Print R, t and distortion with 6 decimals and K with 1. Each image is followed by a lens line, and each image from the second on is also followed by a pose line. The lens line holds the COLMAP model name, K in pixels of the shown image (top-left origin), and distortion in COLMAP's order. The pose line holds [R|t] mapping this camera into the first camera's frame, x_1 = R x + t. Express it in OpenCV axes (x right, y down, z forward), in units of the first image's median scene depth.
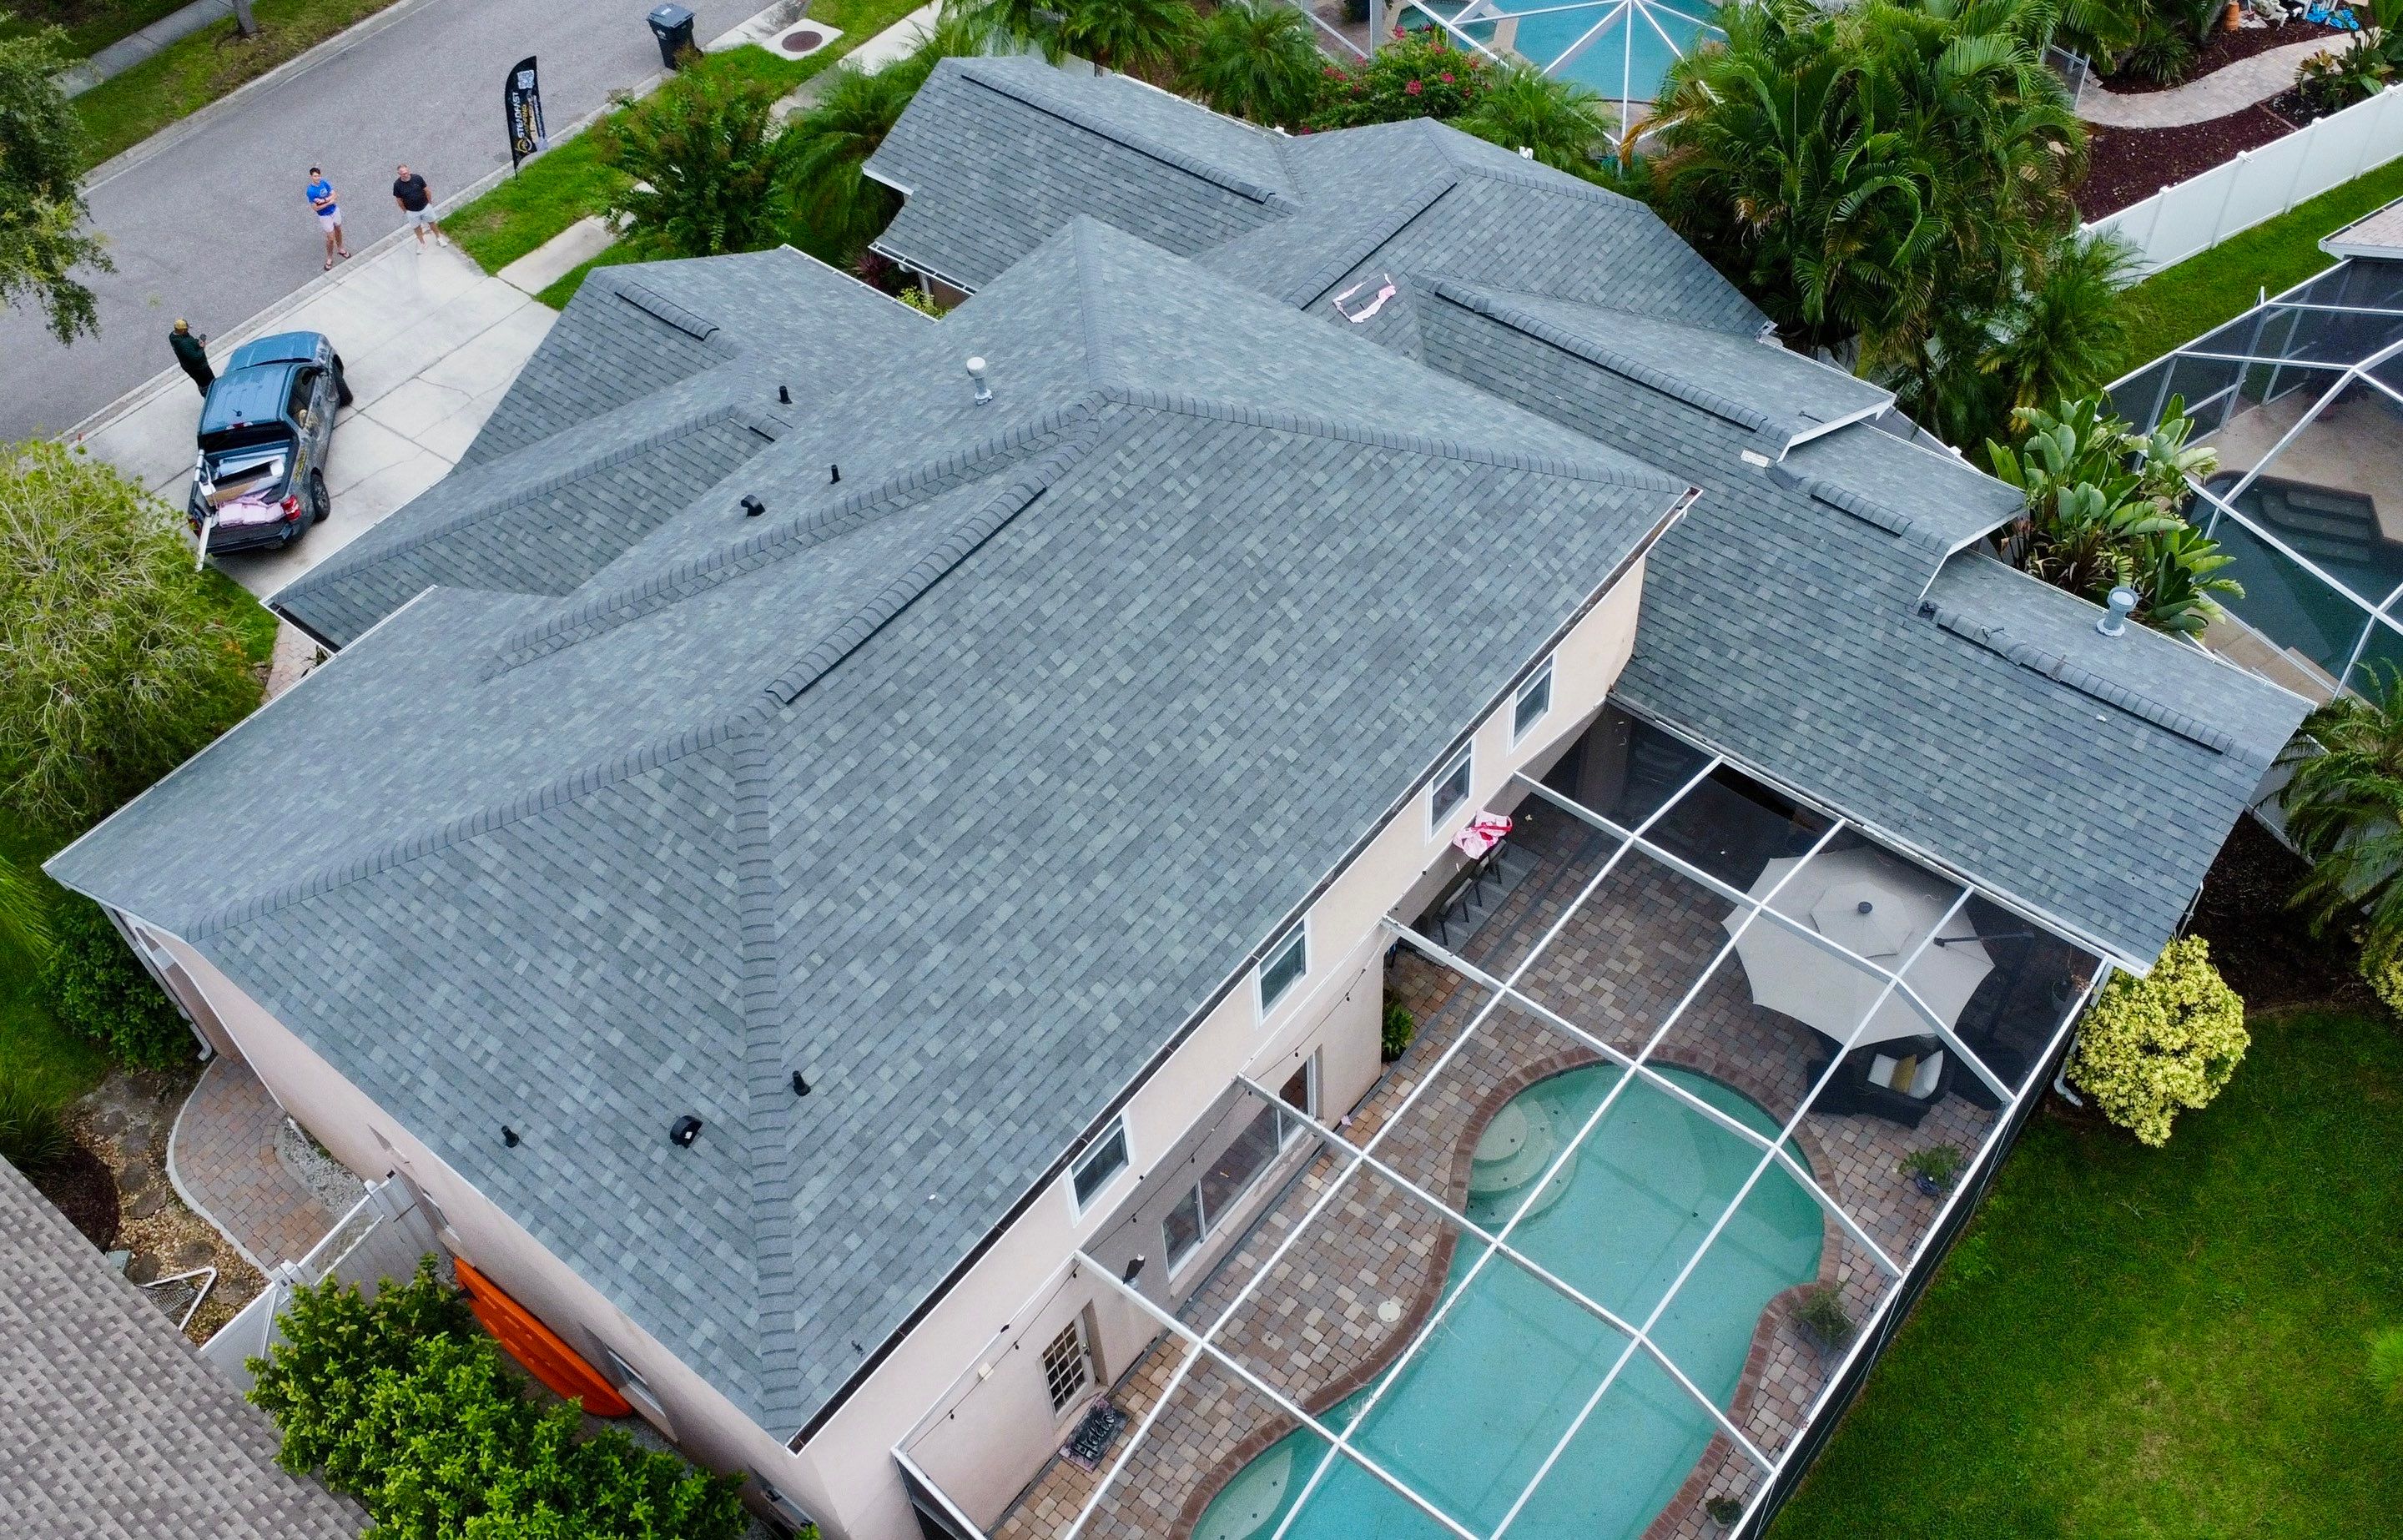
lens RADIAL K [[2192.7, 0, 1233.3], [0, 2192.7, 785.4], [0, 0, 1]] dist [-0.018523, 0.000000]
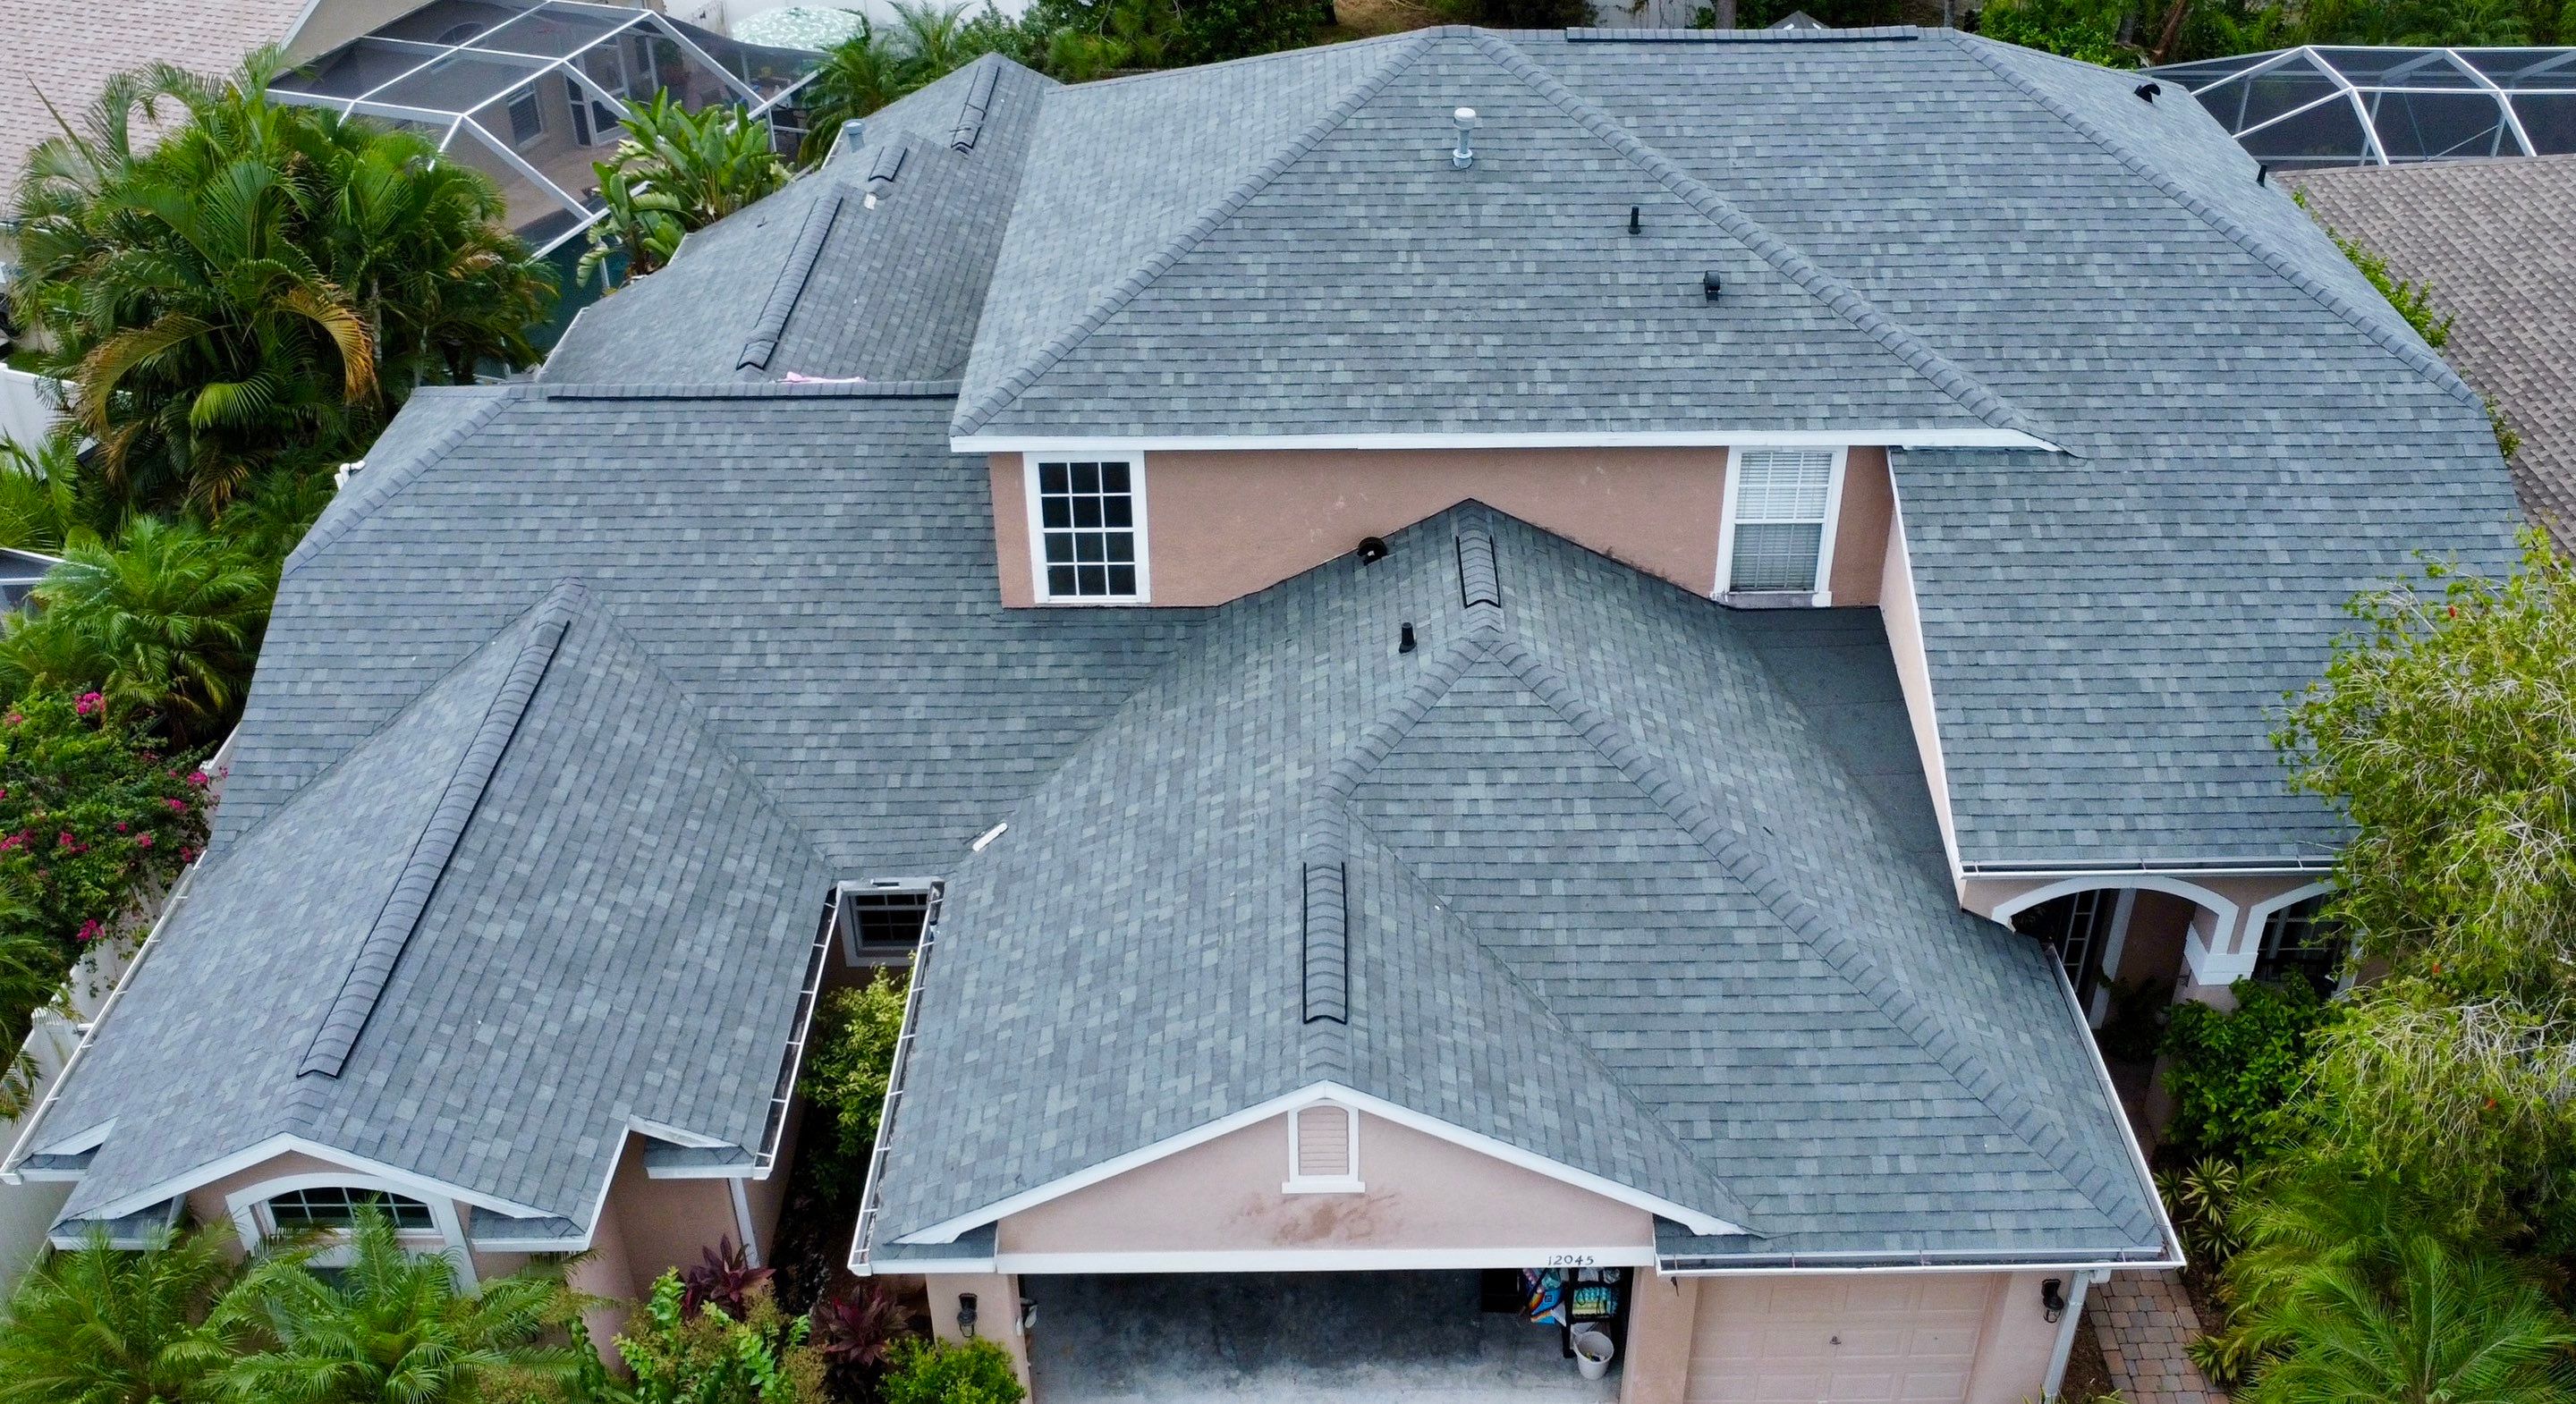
lens RADIAL K [[2256.9, 0, 1354.9], [0, 2256.9, 540.0], [0, 0, 1]] dist [-0.014609, -0.019755]
pose [[-0.633432, -0.362938, 0.683404, -0.784821], [0.603093, 0.321786, 0.729886, -0.838889], [-0.484813, 0.874488, 0.015056, 1.160662]]
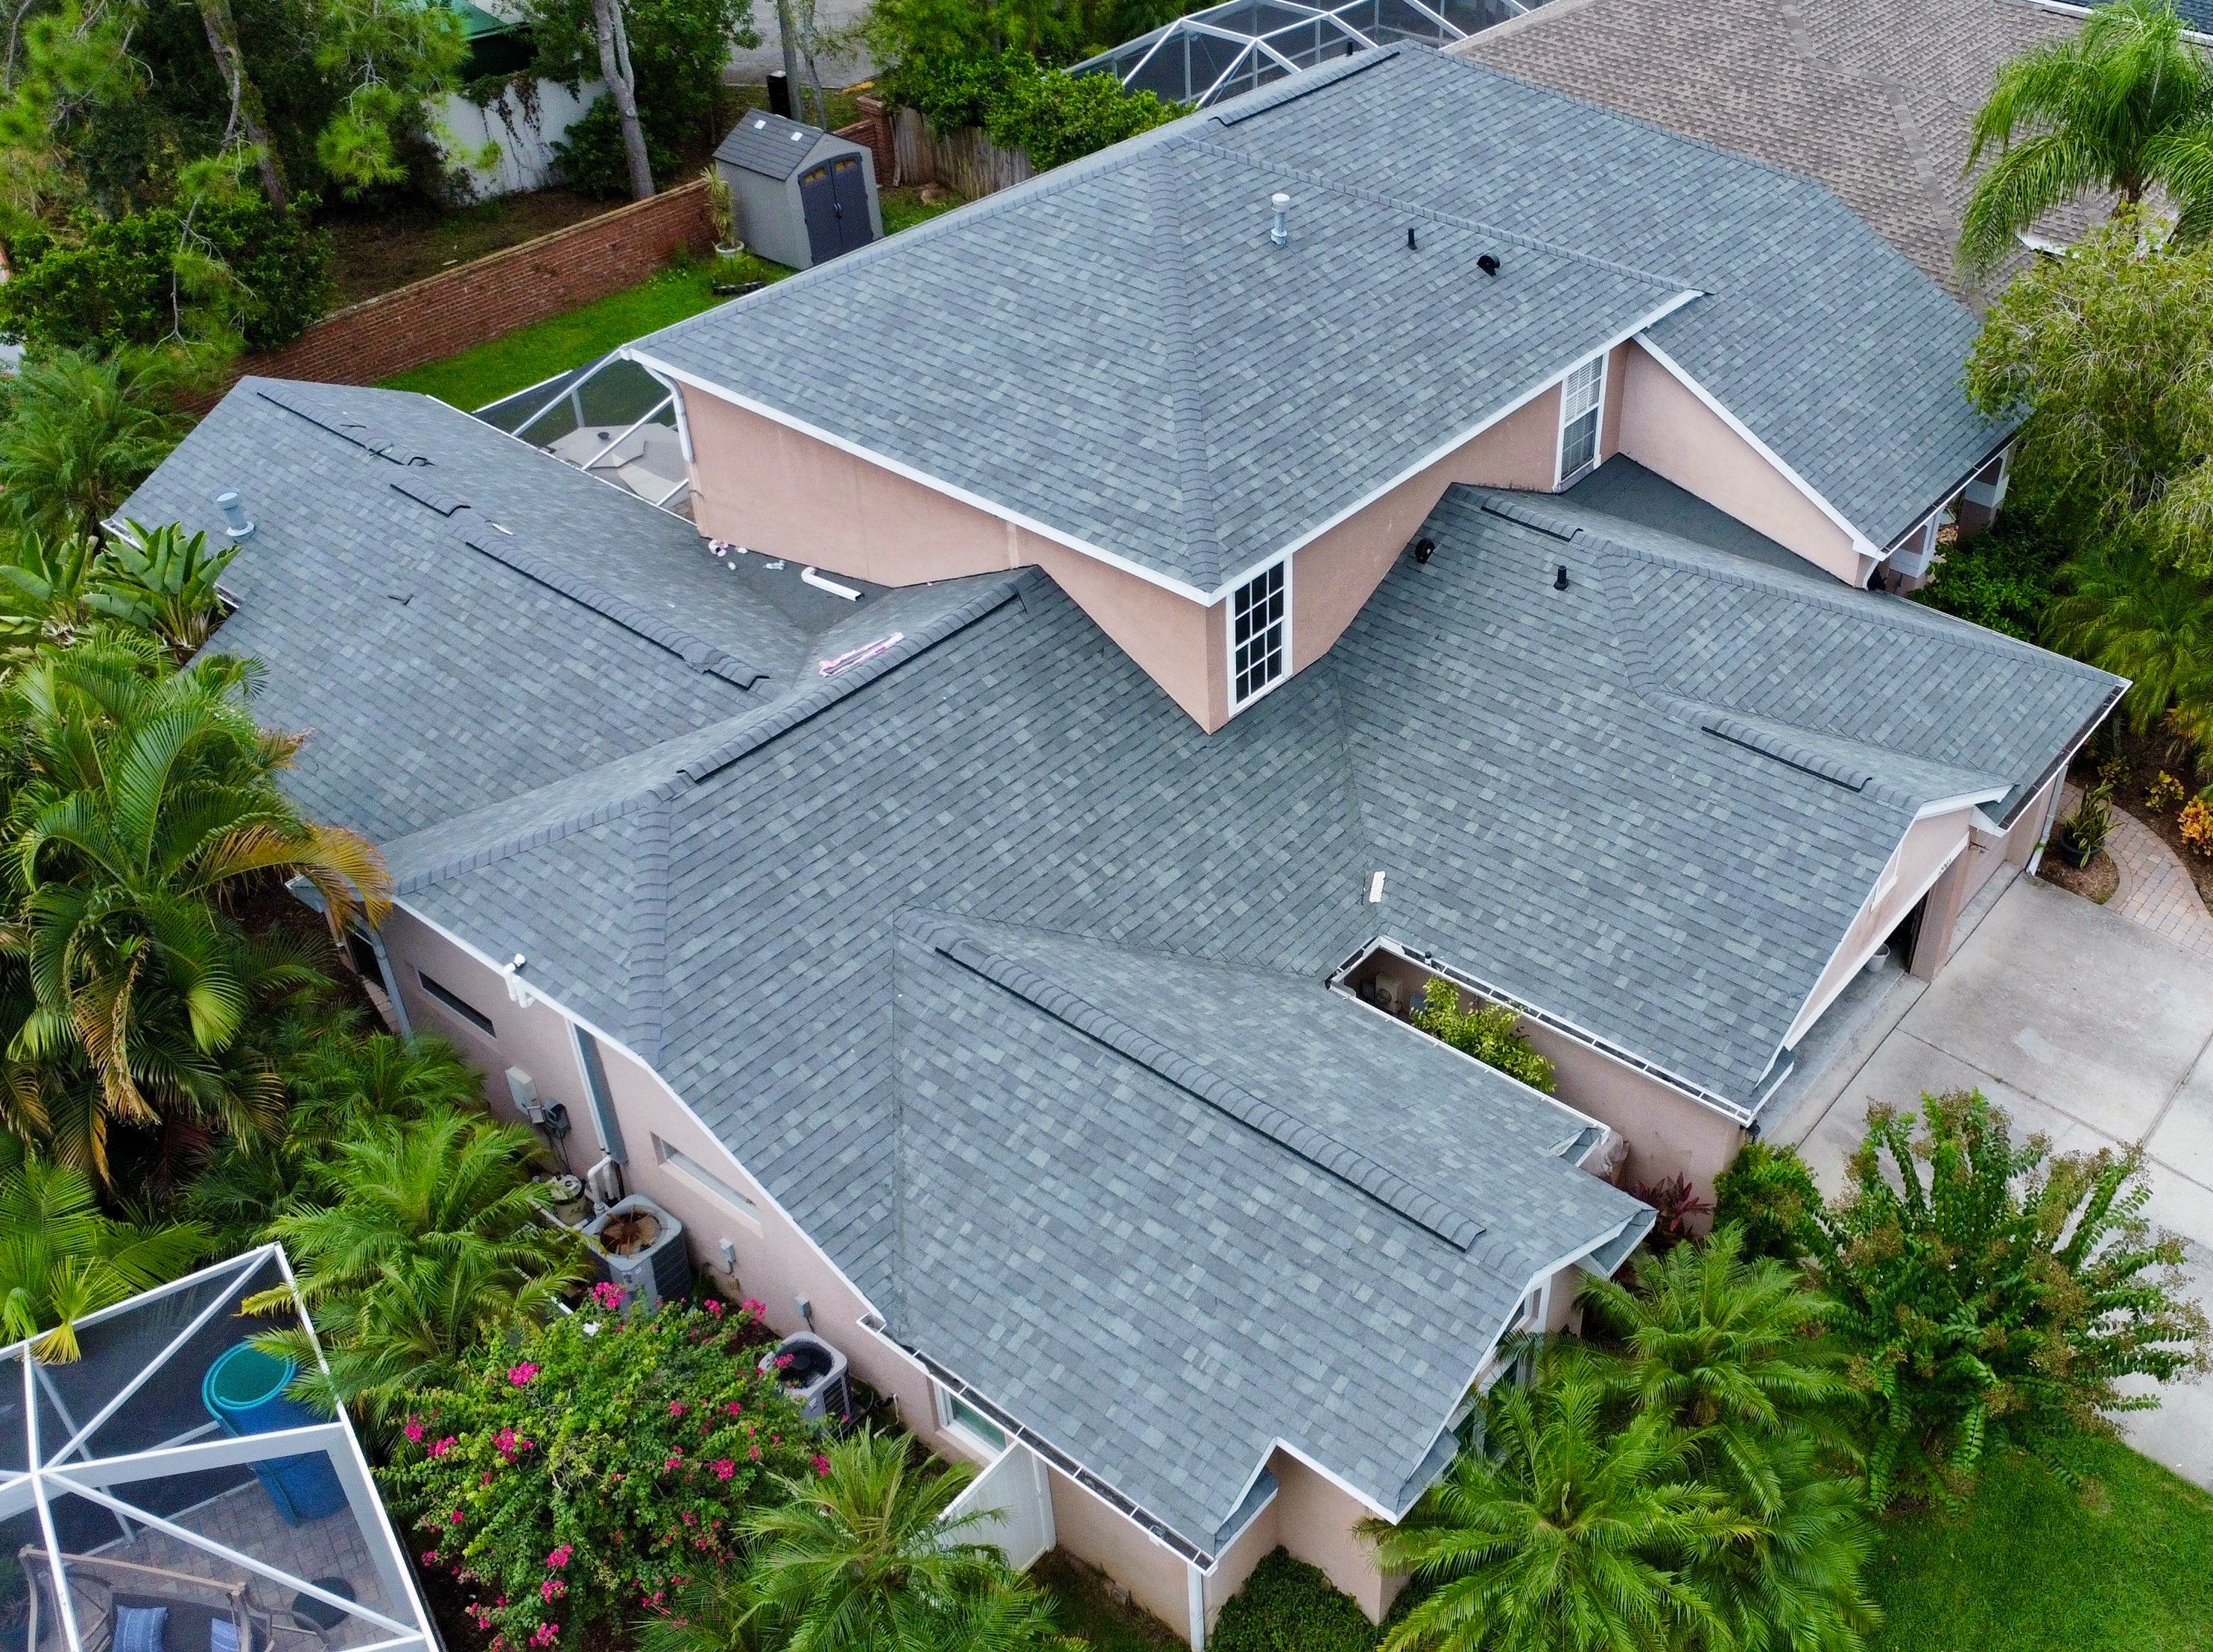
lens RADIAL K [[2156.2, 0, 1357.5], [0, 2156.2, 779.6], [0, 0, 1]] dist [-0.017802, 0.000000]
pose [[-0.999402, 0.033773, -0.007404, -0.137413], [-0.004927, 0.072841, 0.997331, -1.224692], [0.034222, 0.996772, -0.072631, 1.361536]]
